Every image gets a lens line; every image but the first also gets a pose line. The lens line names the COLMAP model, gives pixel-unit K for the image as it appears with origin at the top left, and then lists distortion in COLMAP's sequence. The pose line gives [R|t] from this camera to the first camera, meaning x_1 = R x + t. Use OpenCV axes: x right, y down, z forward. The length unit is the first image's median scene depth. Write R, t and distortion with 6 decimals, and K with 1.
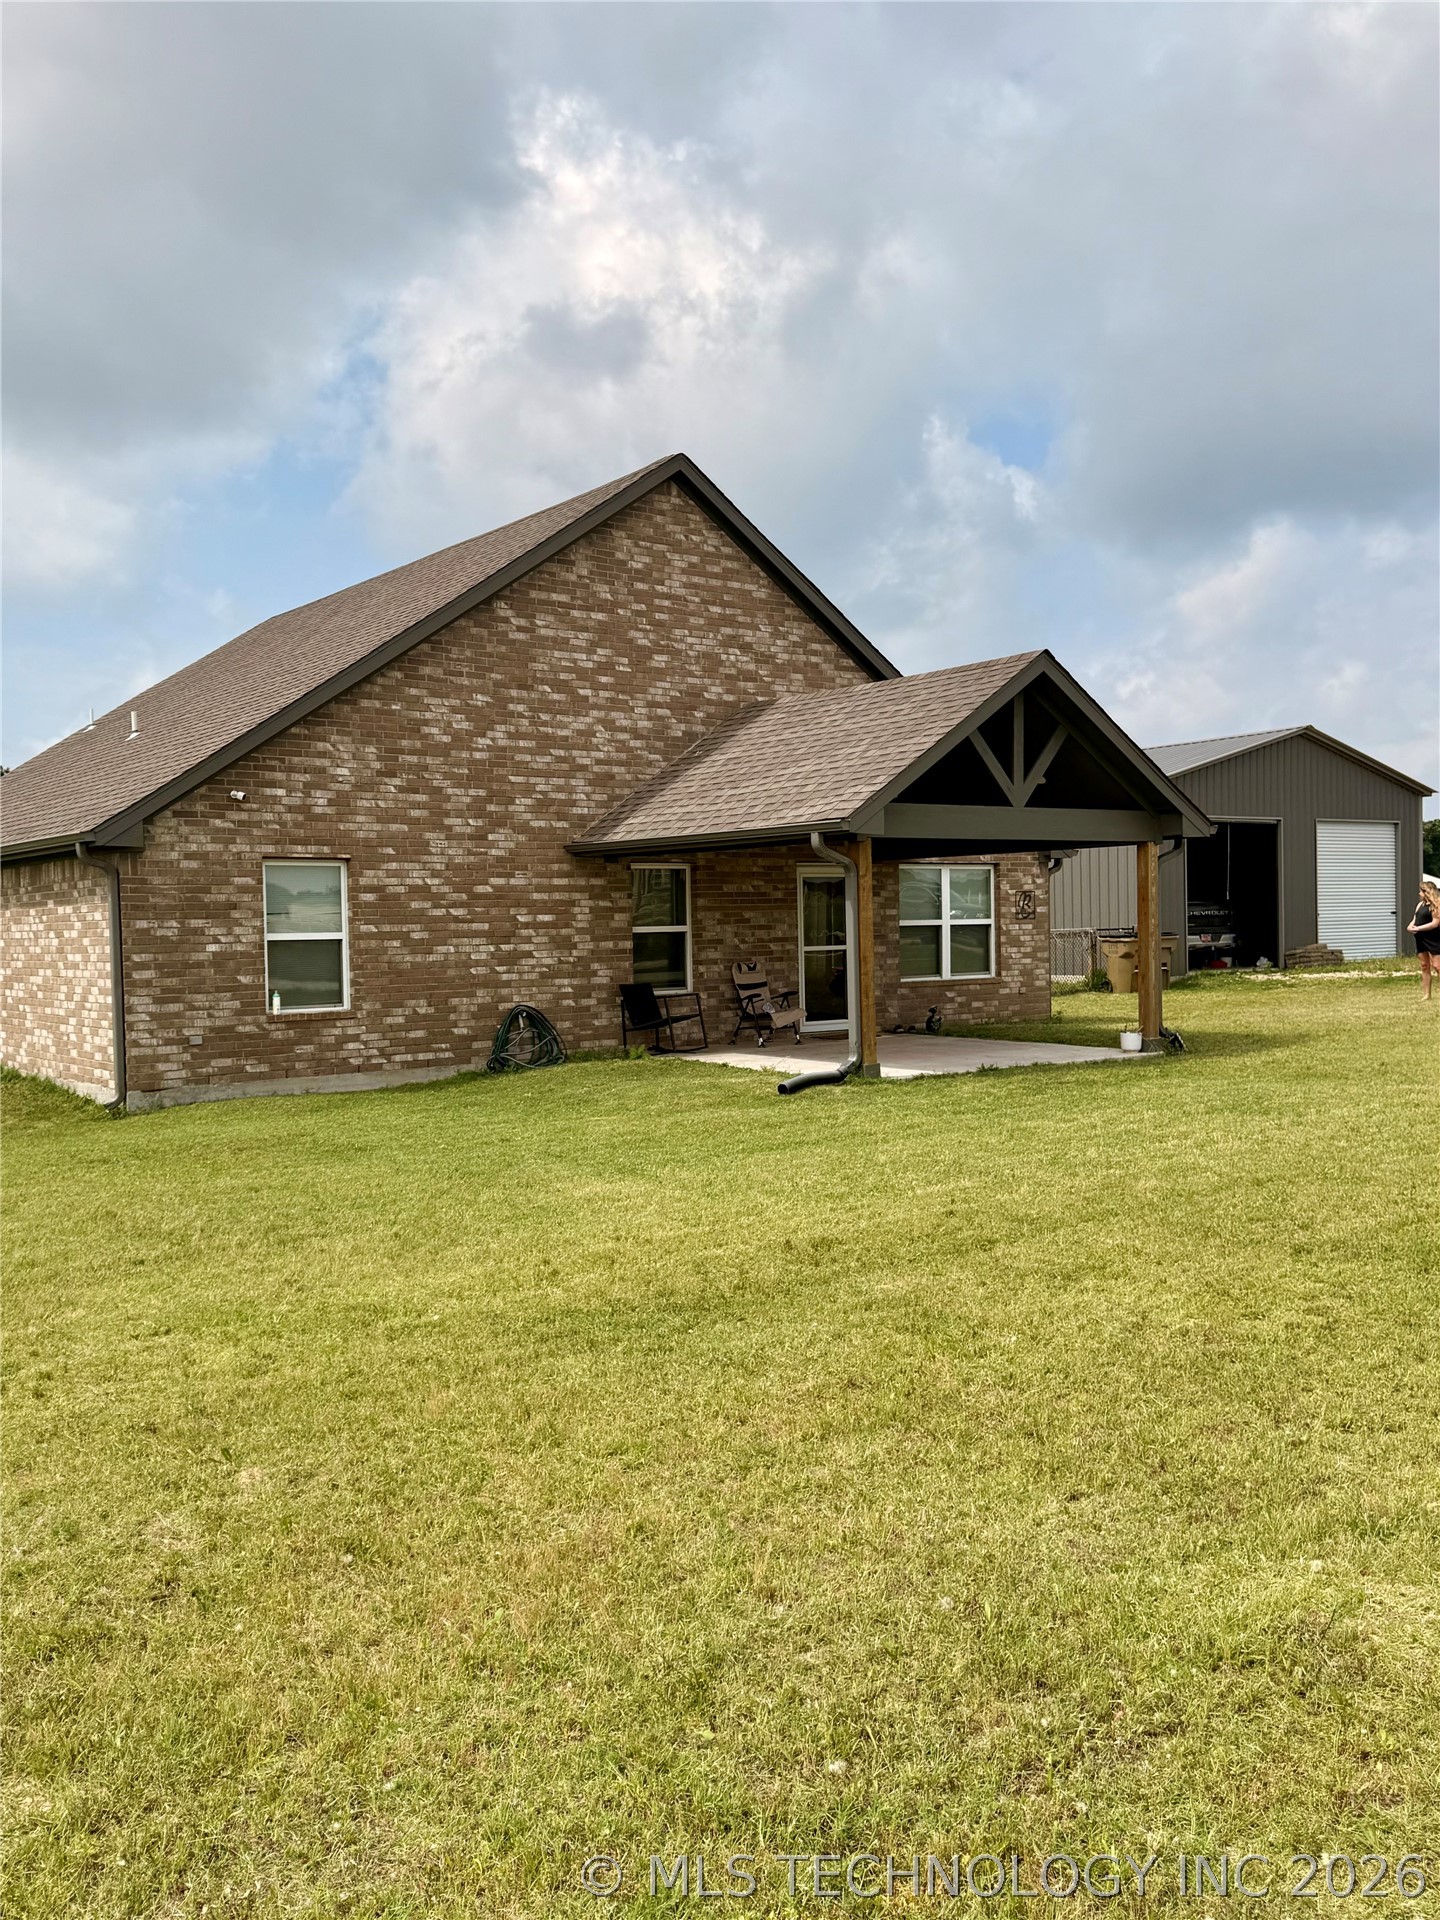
lens RADIAL K [[1672.6, 0, 718.6], [0, 1672.6, 964.5], [0, 0, 1]] dist [-0.000585, 0.004419]
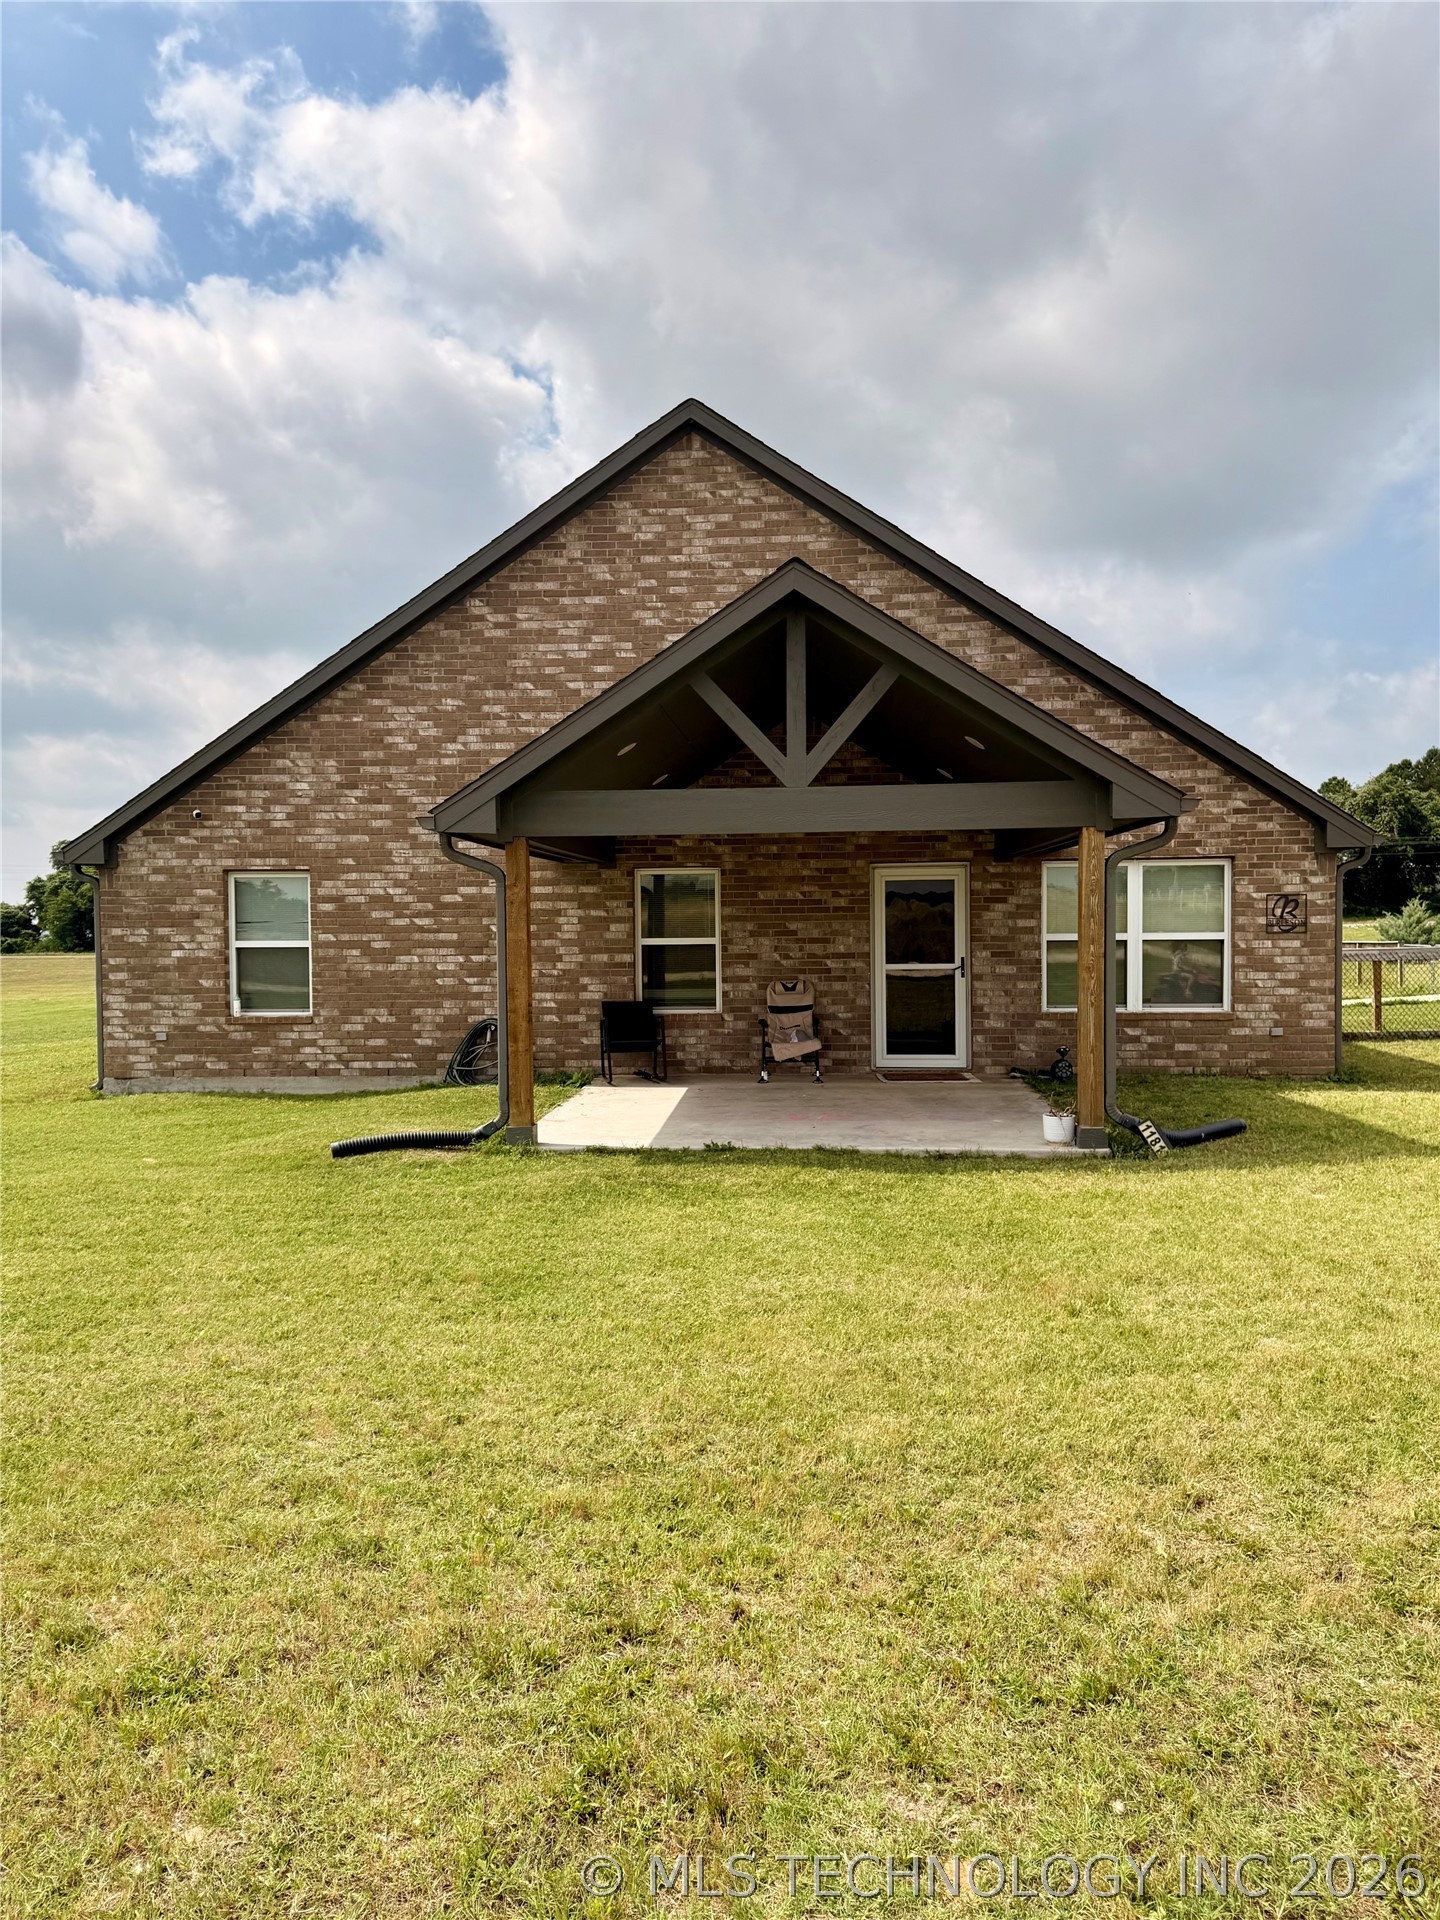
lens RADIAL K [[1377.1, 0, 719.8], [0, 1377.1, 954.4], [0, 0, 1]] dist [0.043105, -0.007032]
pose [[0.742629, 0.030246, -0.669020, 0.498966], [-0.021262, 0.999541, 0.021588, -0.031900], [0.669365, -0.001807, 0.742931, 0.487885]]
